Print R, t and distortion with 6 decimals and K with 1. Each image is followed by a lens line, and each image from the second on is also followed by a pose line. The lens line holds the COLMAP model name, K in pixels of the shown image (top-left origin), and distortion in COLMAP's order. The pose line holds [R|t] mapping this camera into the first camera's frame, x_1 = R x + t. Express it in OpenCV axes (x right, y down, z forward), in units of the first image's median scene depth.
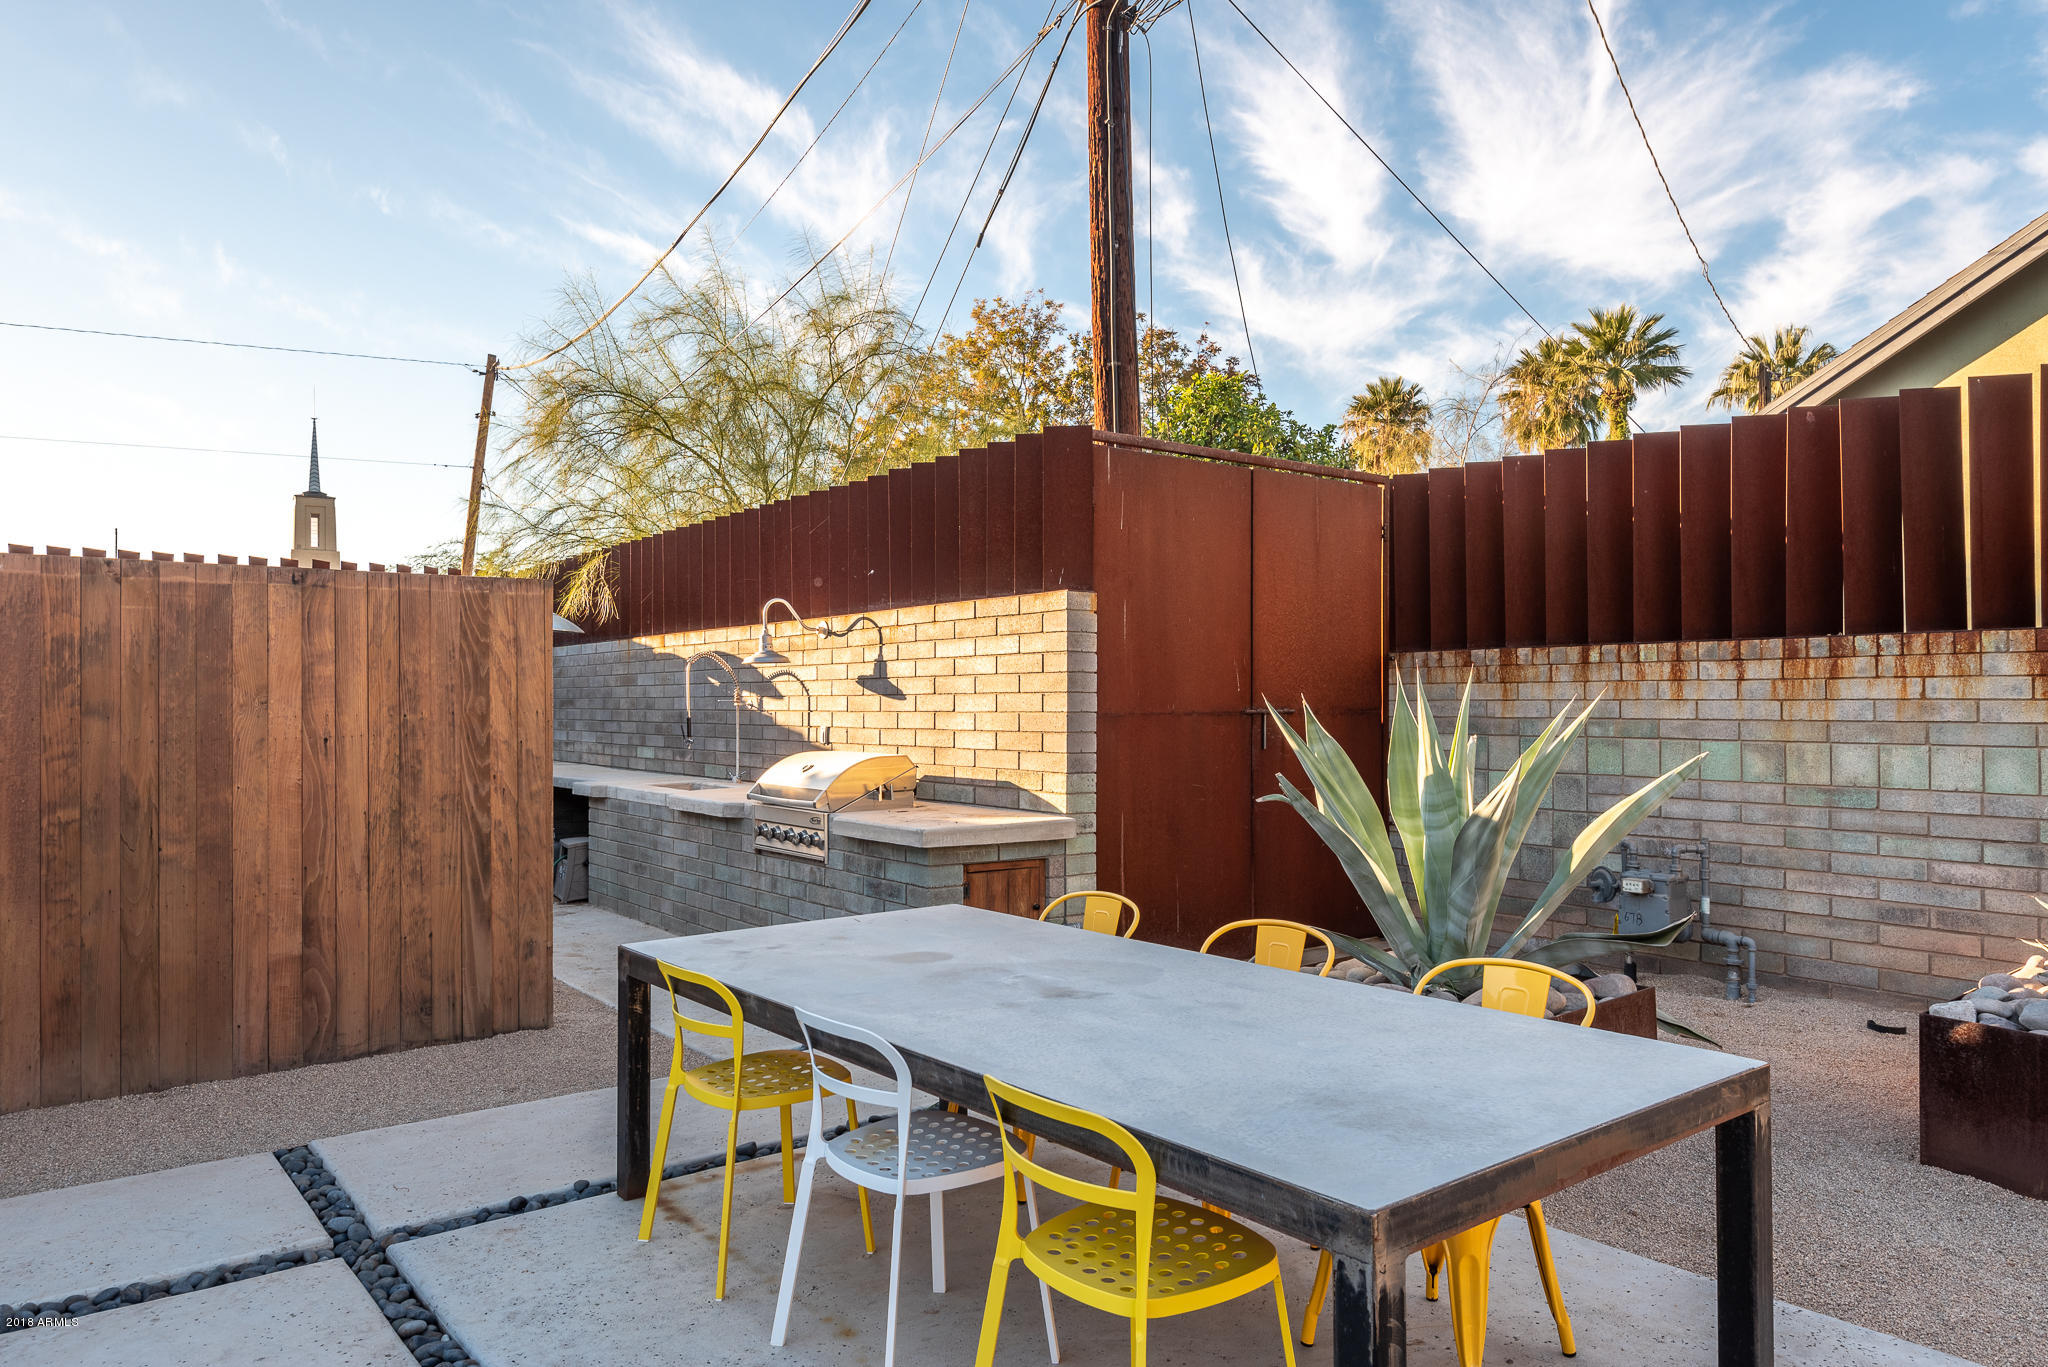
lens RADIAL K [[1390.3, 0, 933.8], [0, 1390.3, 688.4], [0, 0, 1]] dist [0.021206, 0.001328]
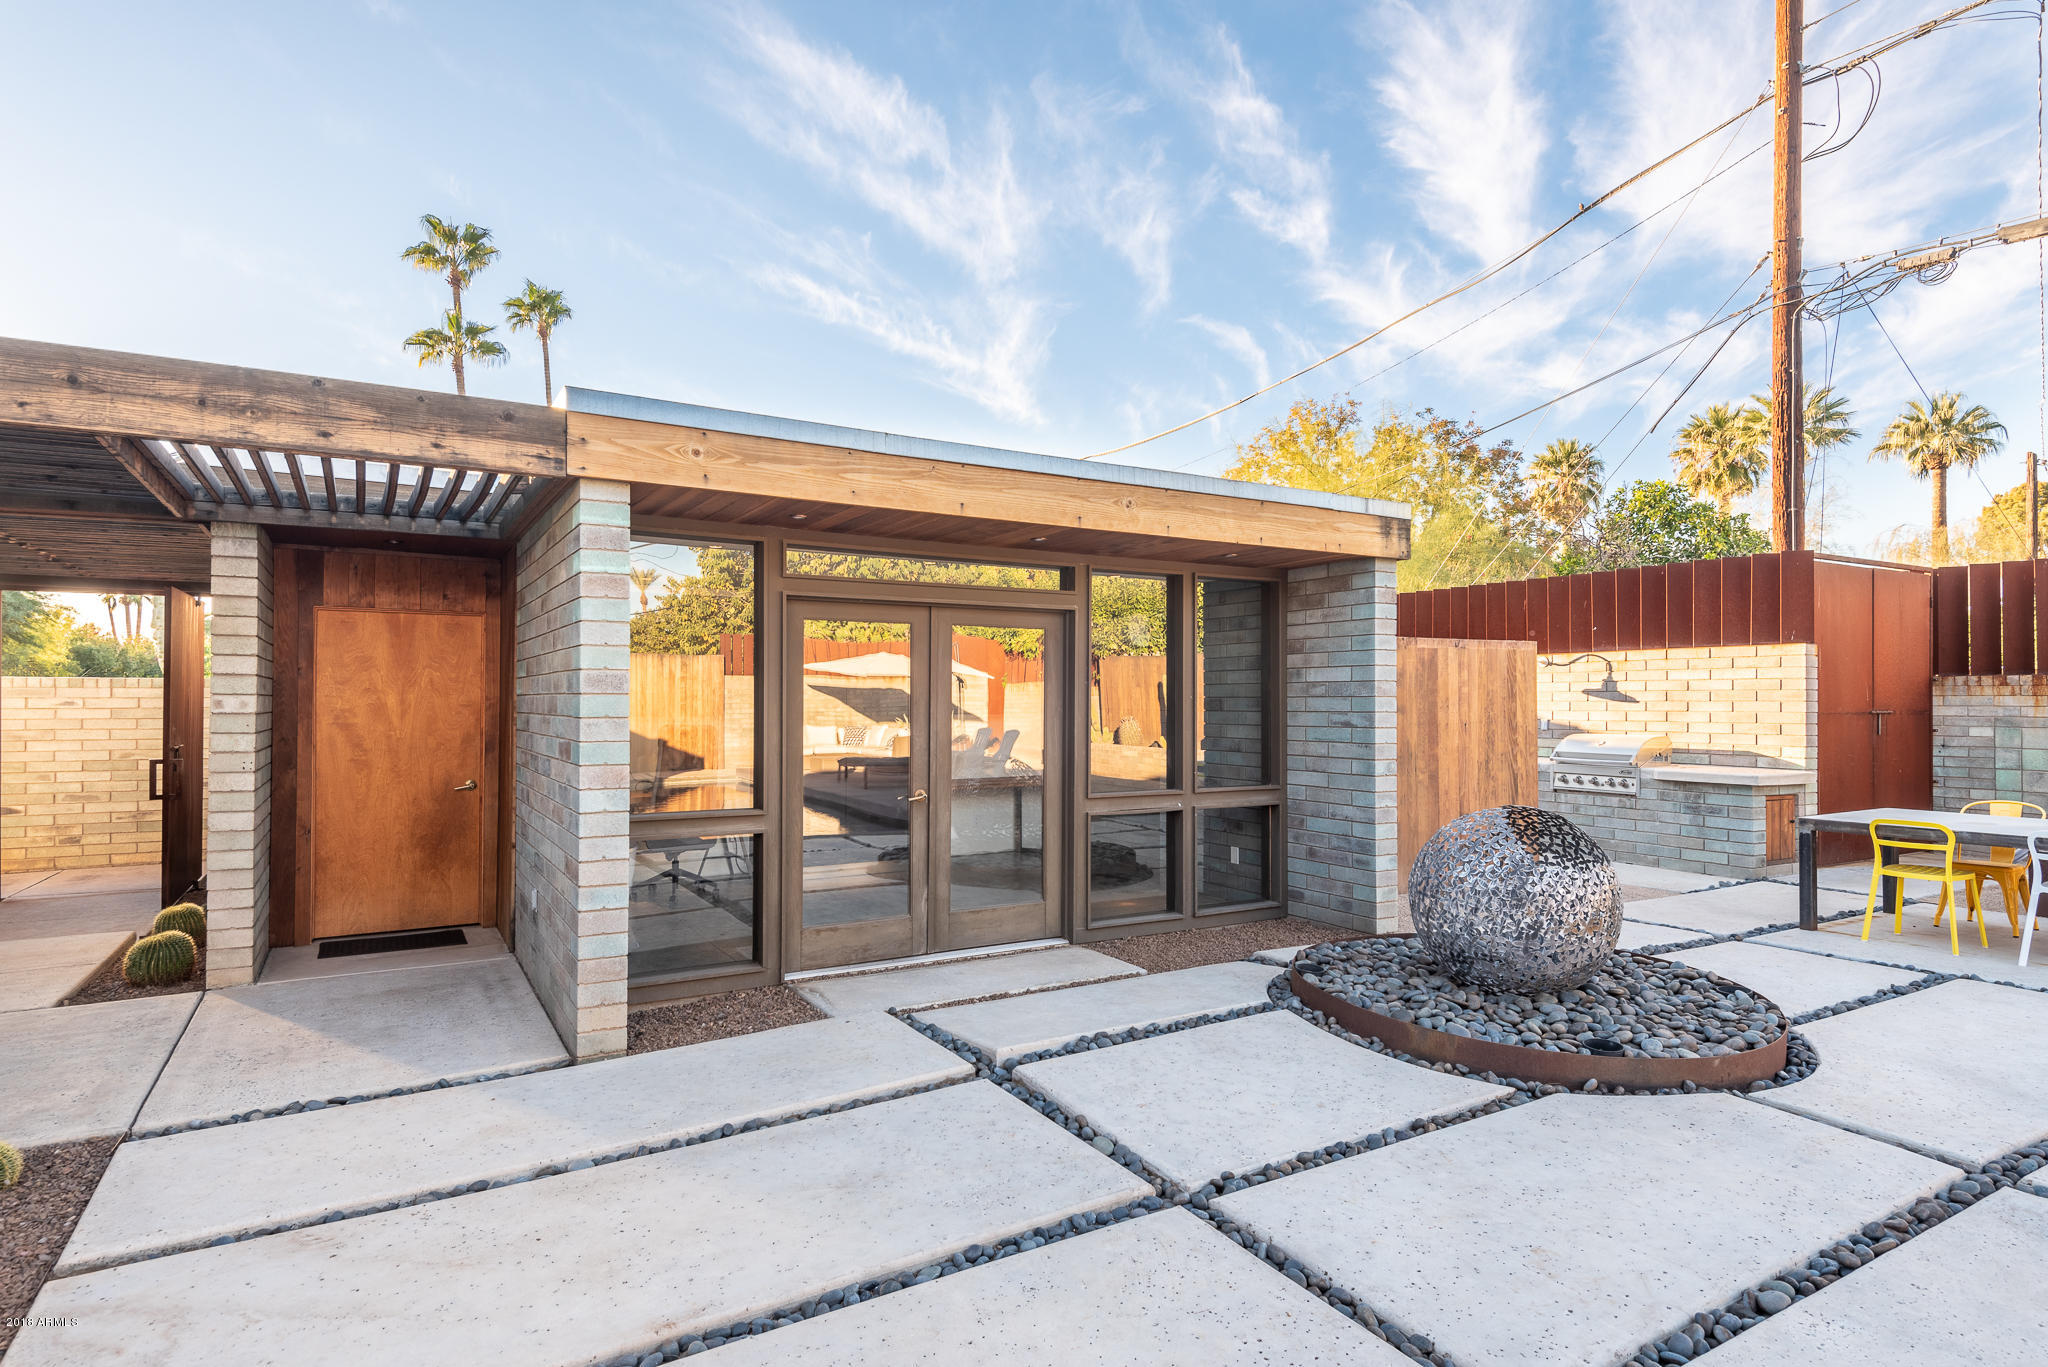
lens RADIAL K [[1077.1, 0, 975.9], [0, 1077.1, 689.0], [0, 0, 1]] dist [-0.000825, -0.001611]
pose [[0.987370, 0.001663, -0.158421, -0.613038], [-0.001504, 0.999998, 0.001124, -0.010289], [0.158423, -0.000872, 0.987371, -0.441382]]
